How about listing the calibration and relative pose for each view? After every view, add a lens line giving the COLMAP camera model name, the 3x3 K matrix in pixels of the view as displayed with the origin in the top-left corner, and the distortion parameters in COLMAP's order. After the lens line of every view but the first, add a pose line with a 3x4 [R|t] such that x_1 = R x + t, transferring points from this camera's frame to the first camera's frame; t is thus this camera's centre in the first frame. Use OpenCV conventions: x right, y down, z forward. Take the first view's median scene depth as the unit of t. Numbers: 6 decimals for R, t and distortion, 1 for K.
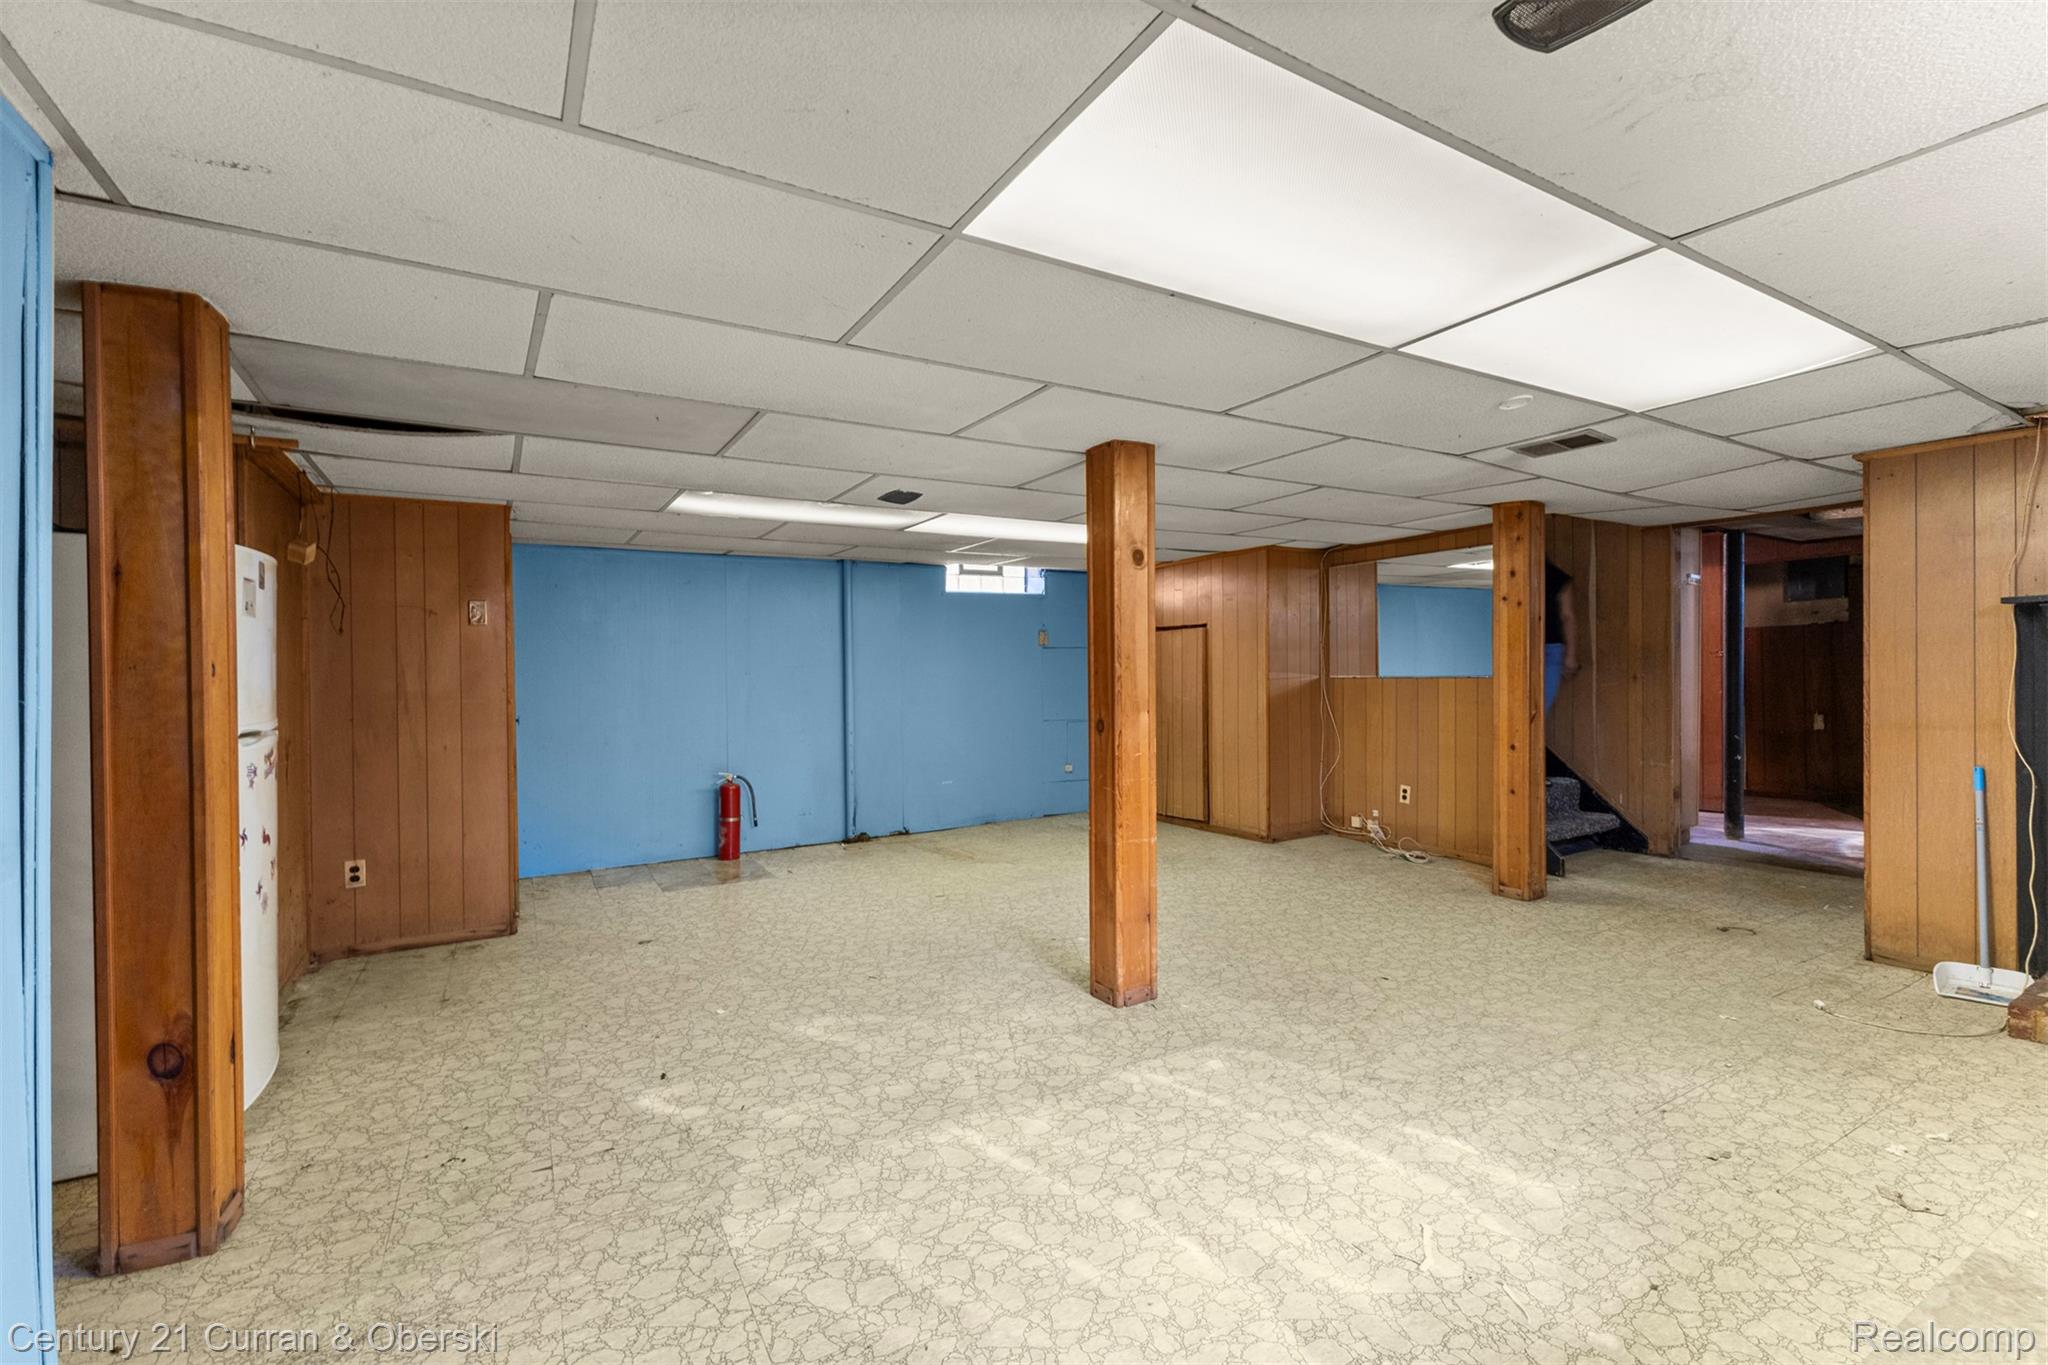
lens RADIAL K [[879.7, 0, 1024.0], [0, 879.7, 682.5], [0, 0, 1]] dist [0.010068, -0.002945]
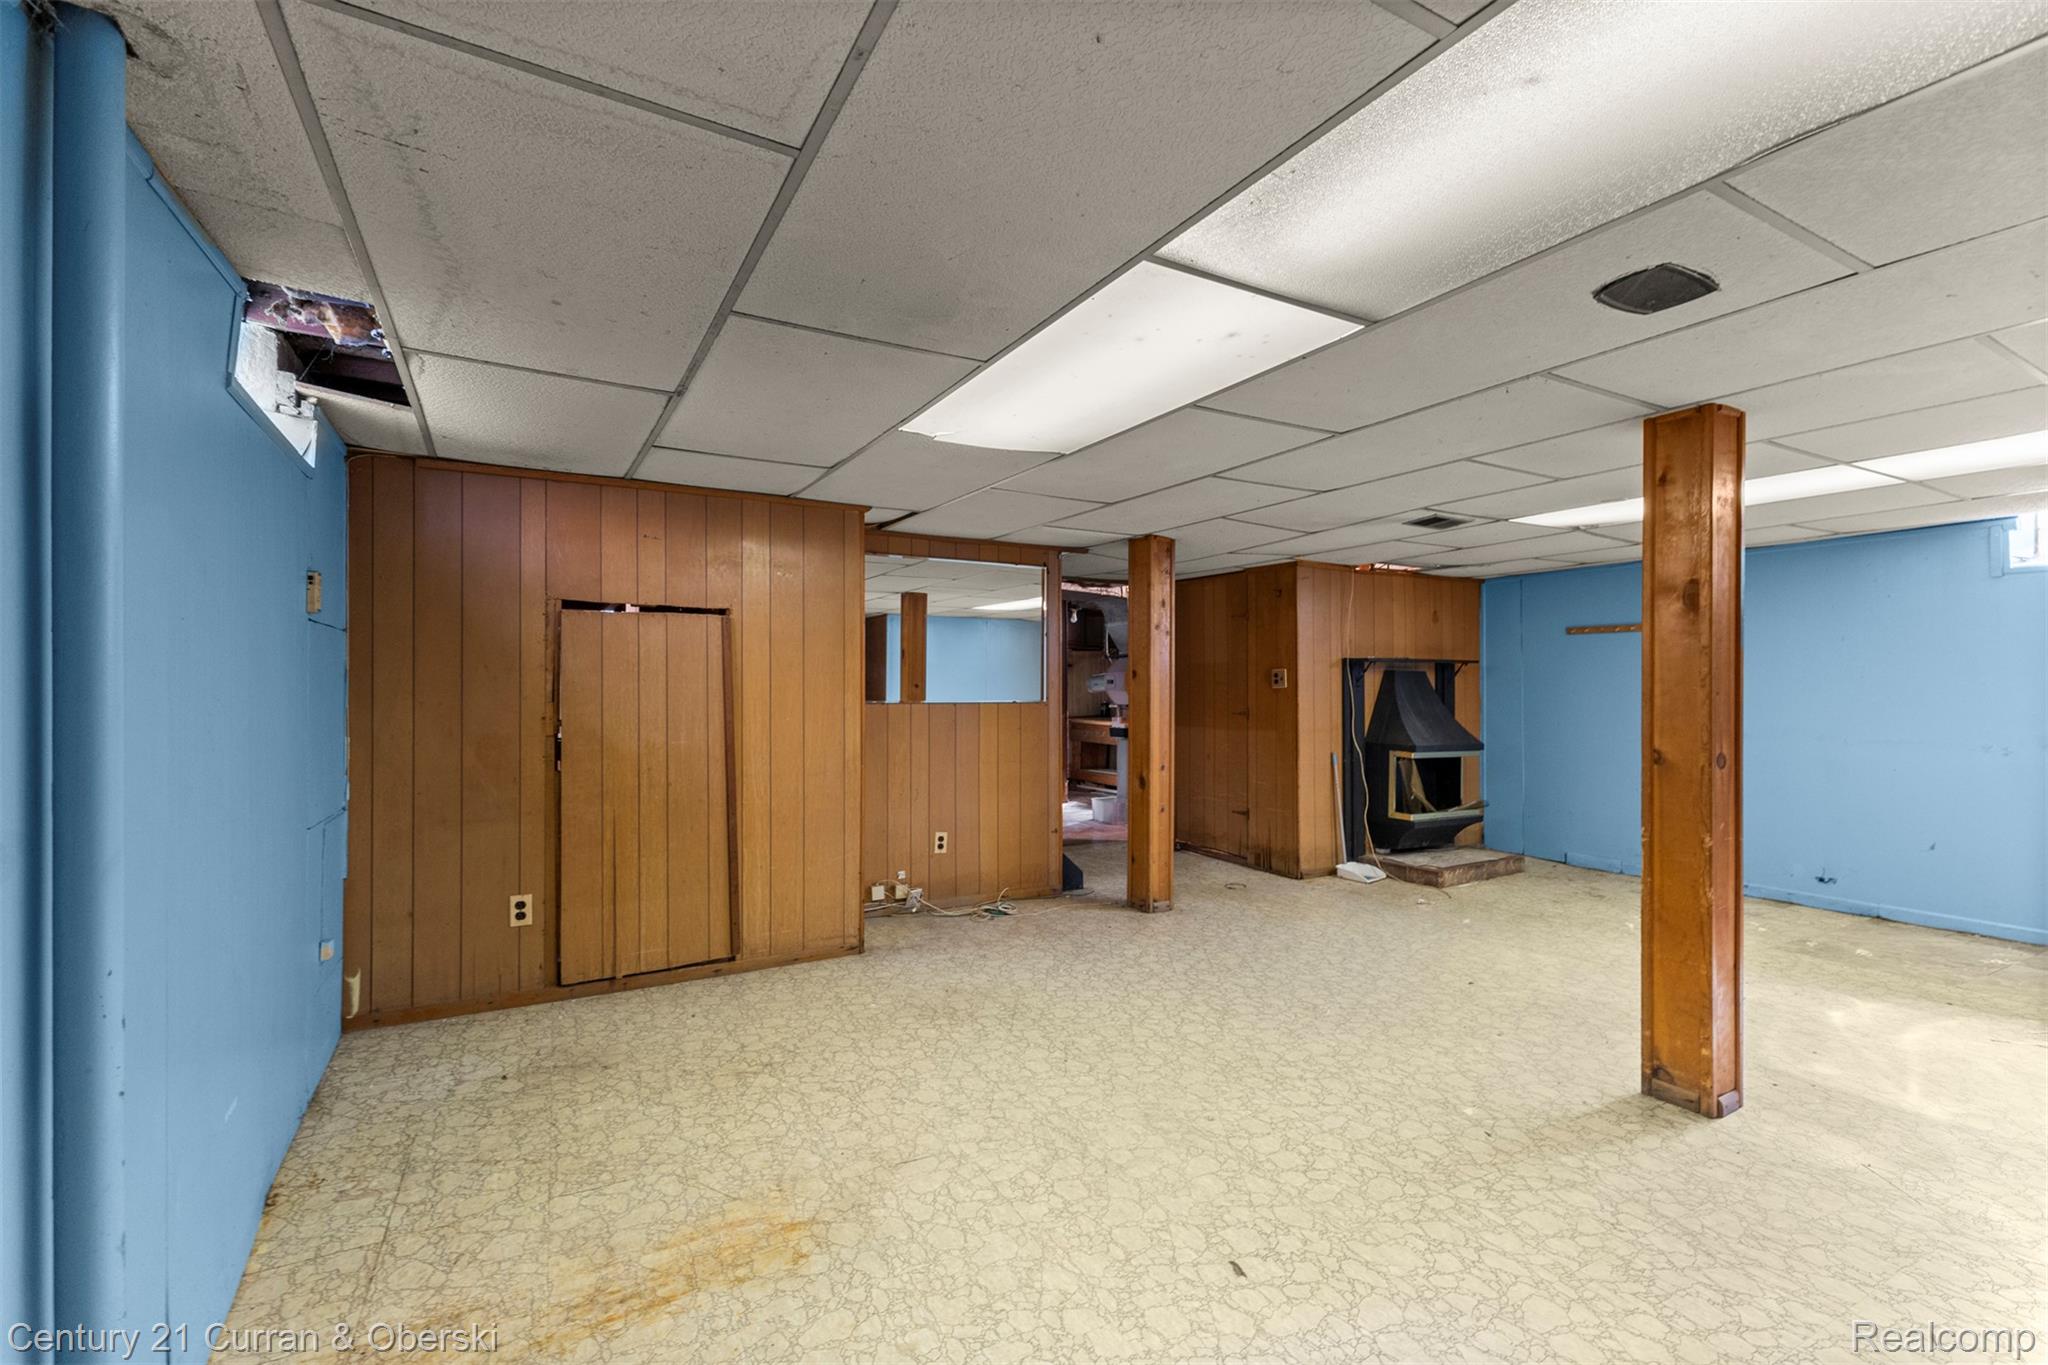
lens RADIAL K [[879.7, 0, 1024.0], [0, 879.7, 682.5], [0, 0, 1]] dist [0.010068, -0.002945]
pose [[0.032865, 0.025106, 0.999144, -0.531837], [0.010465, 0.999621, -0.025462, -0.004137], [-0.999405, 0.011293, 0.032590, 1.171794]]
